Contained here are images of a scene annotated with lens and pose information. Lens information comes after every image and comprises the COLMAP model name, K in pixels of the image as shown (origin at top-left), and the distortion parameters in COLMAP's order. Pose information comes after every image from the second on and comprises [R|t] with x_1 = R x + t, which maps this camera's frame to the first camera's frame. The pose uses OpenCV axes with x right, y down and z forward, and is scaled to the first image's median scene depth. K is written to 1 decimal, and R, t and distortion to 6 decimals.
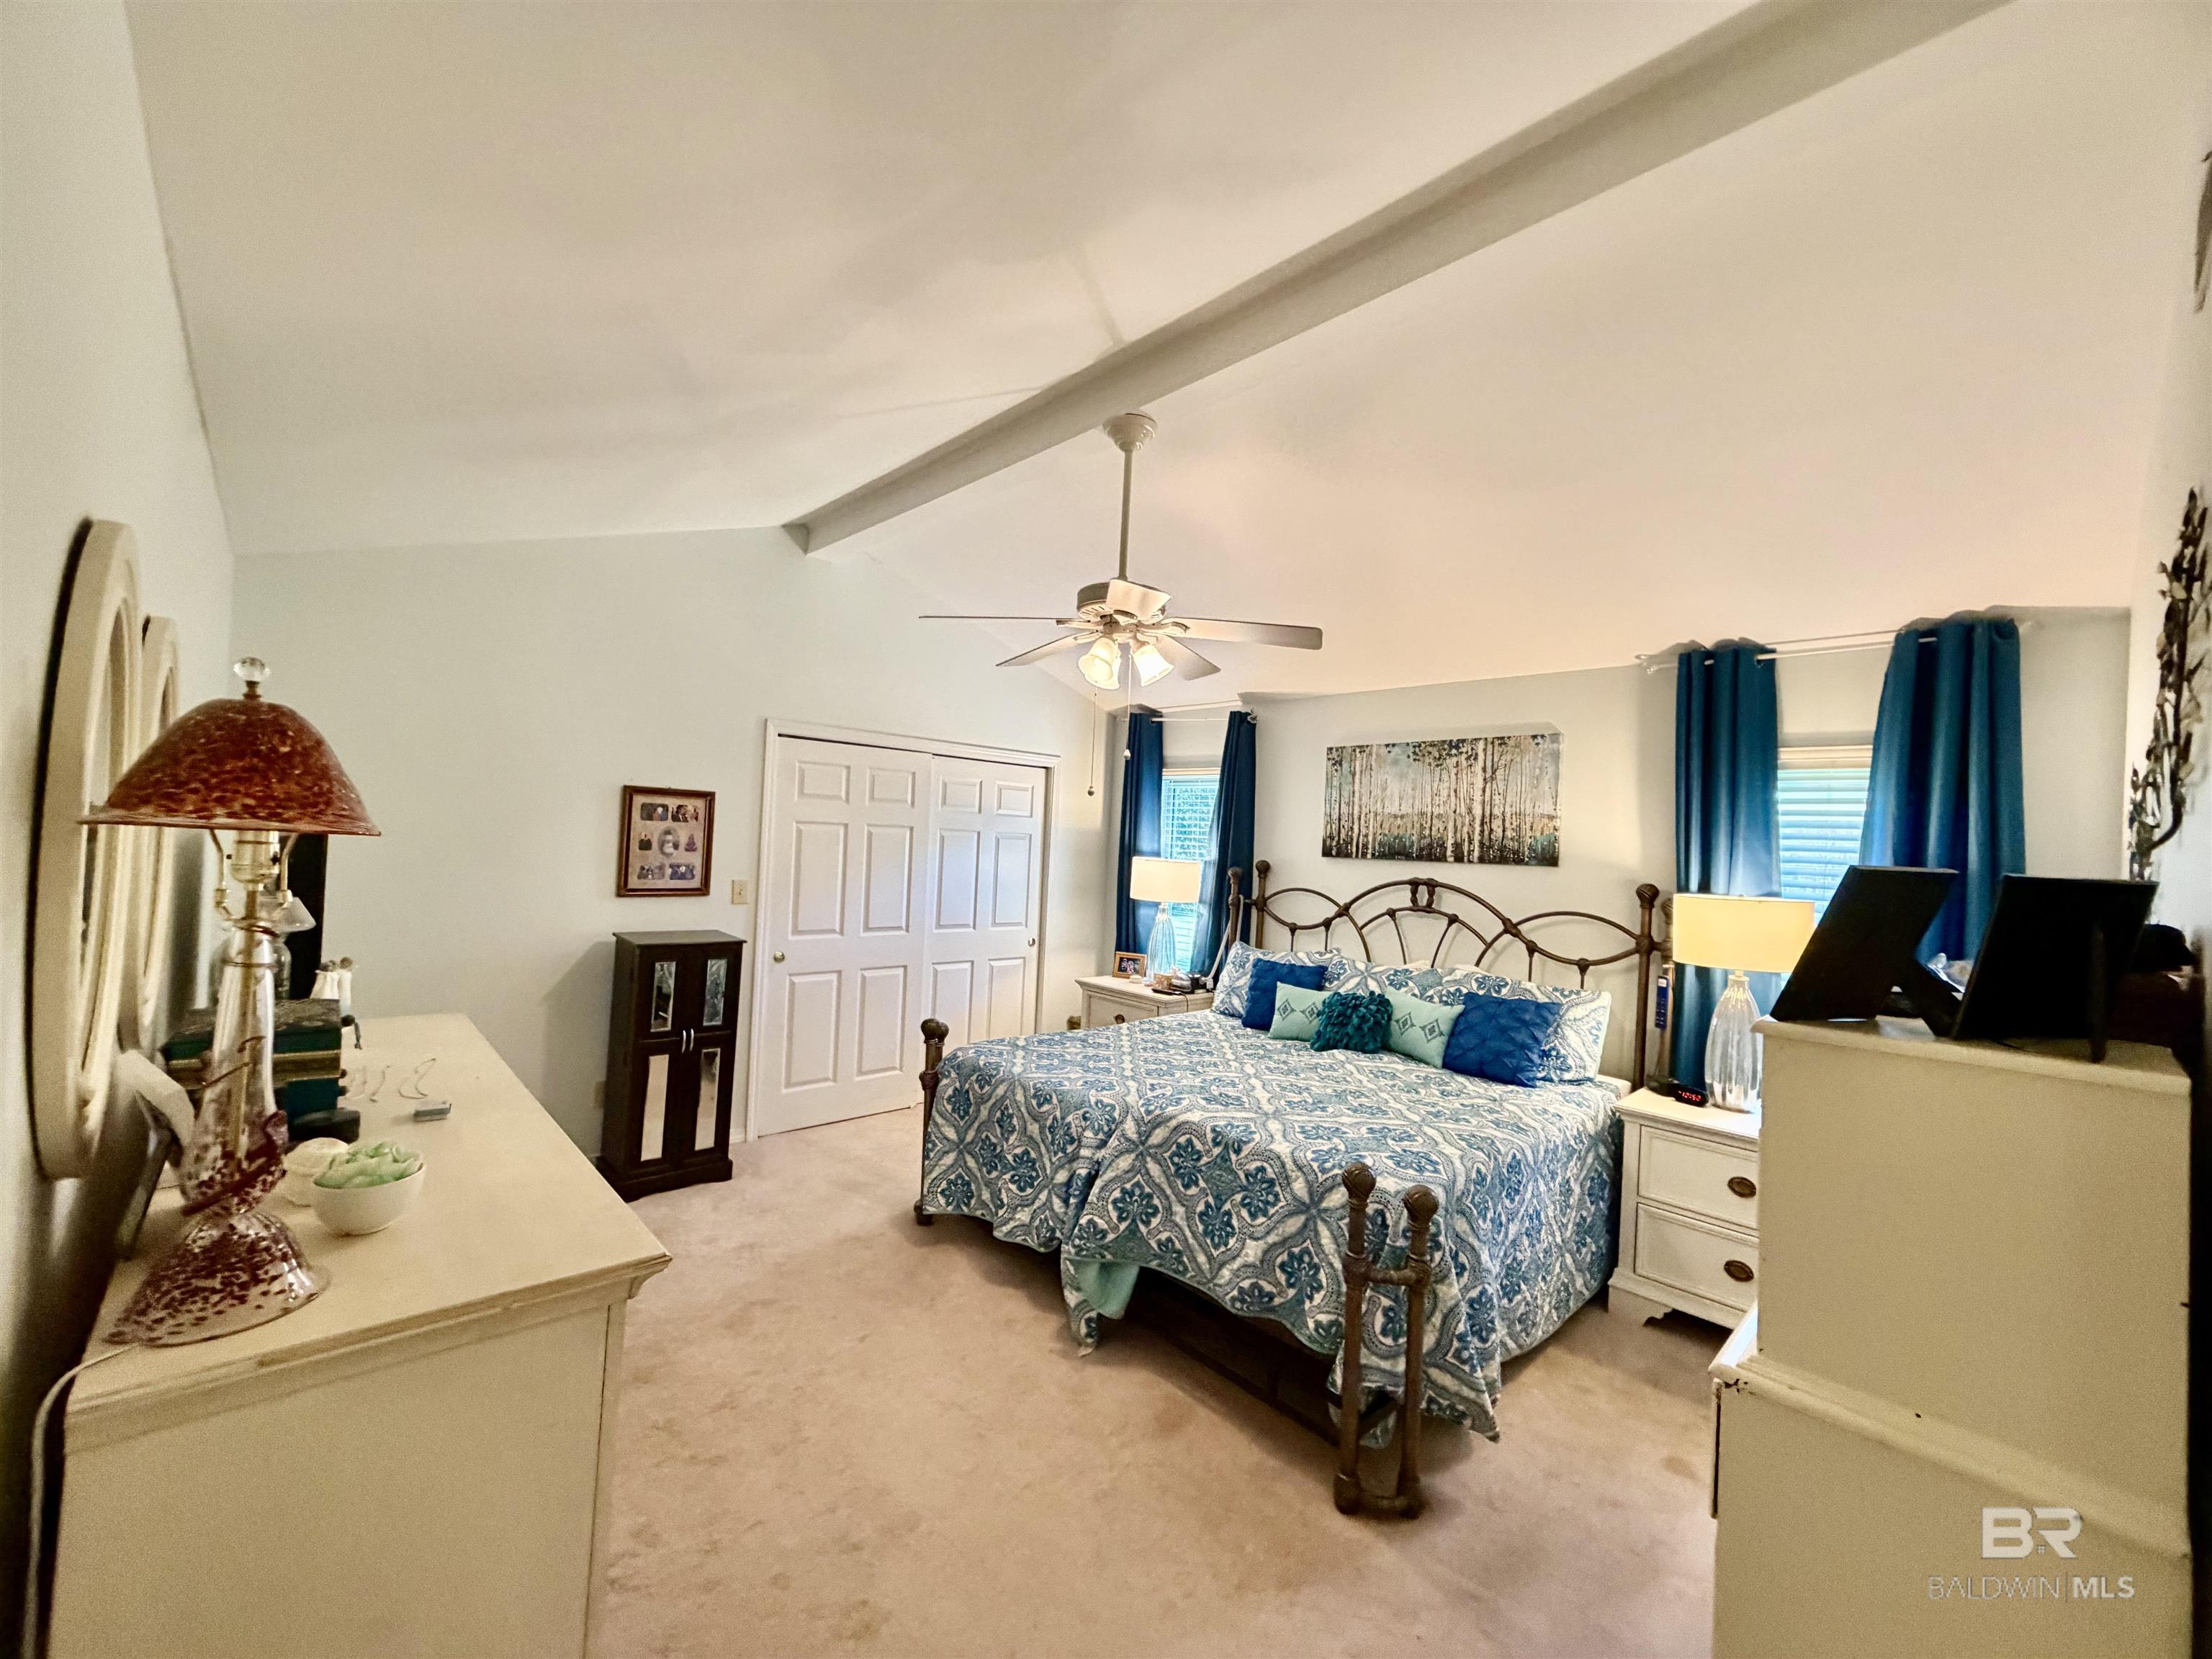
lens RADIAL K [[878.2, 0, 1106.3], [0, 878.2, 825.9], [0, 0, 1]] dist [0.002486, 0.000291]
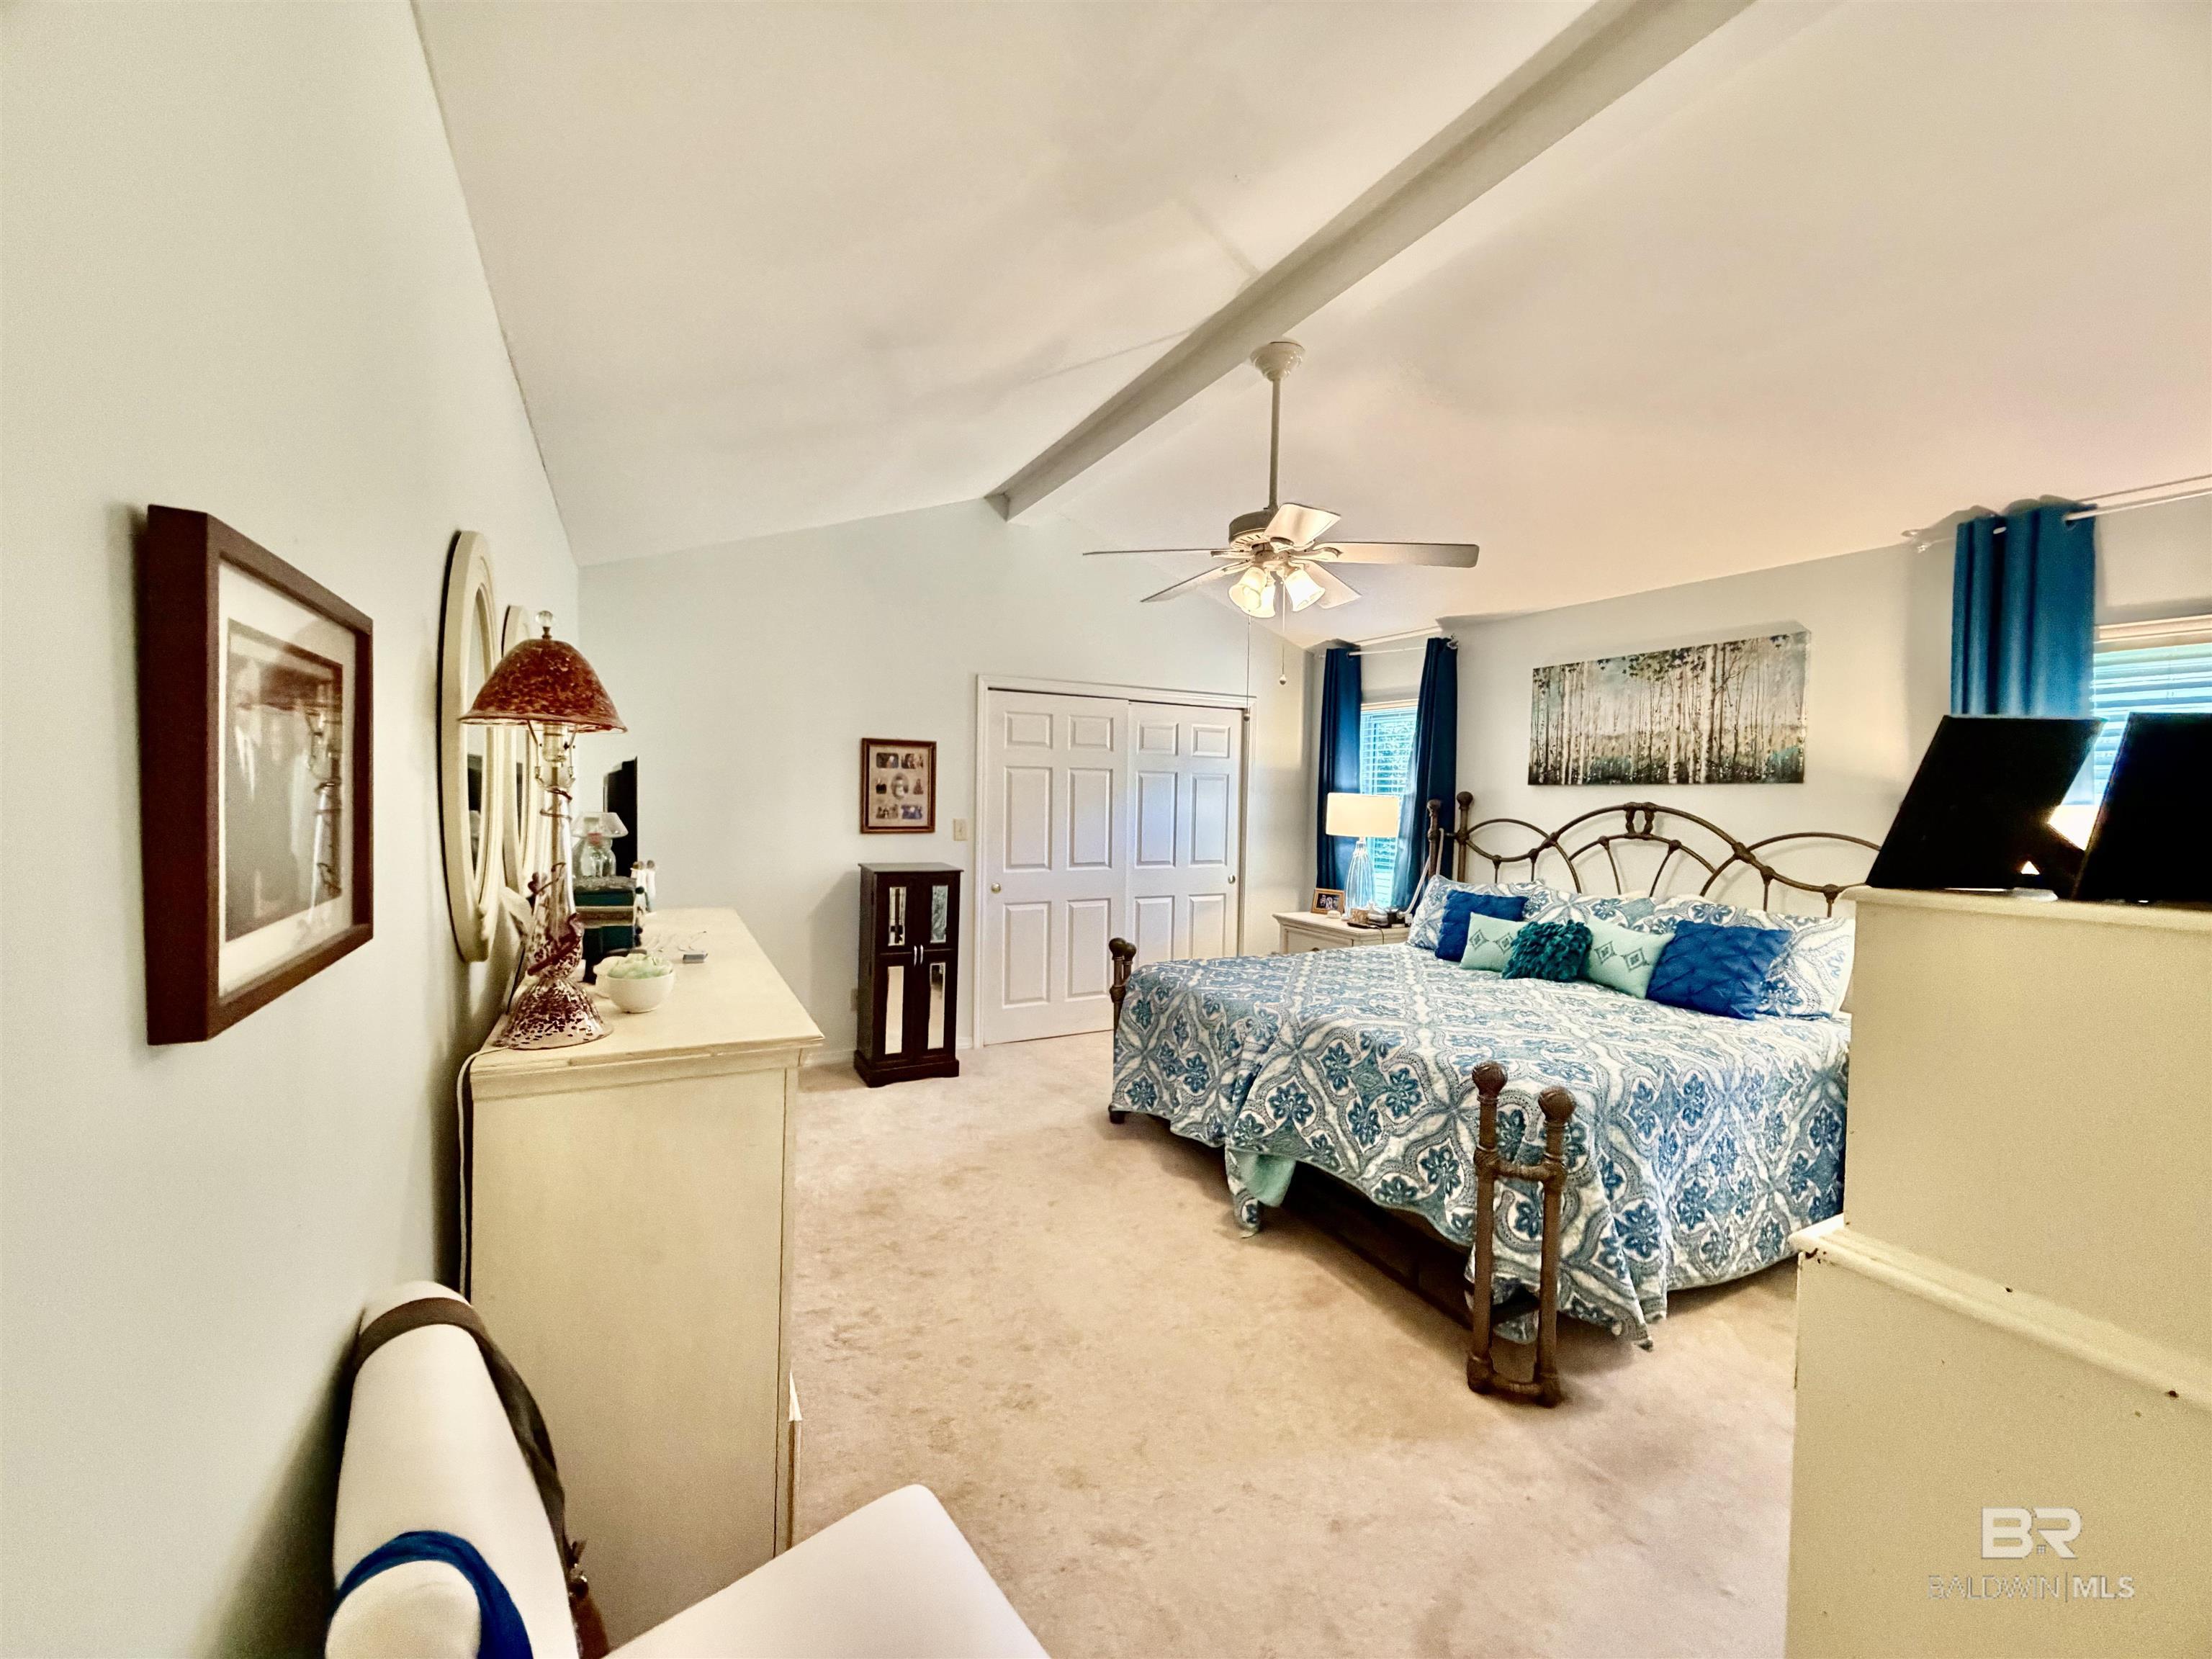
lens RADIAL K [[878.2, 0, 1106.1], [0, 878.2, 822.0], [0, 0, 1]] dist [0.002486, 0.000291]
pose [[0.964146, -0.018306, -0.264741, 0.094704], [0.030088, 0.998726, 0.040515, 0.038059], [0.263662, -0.047028, 0.963468, -0.057441]]
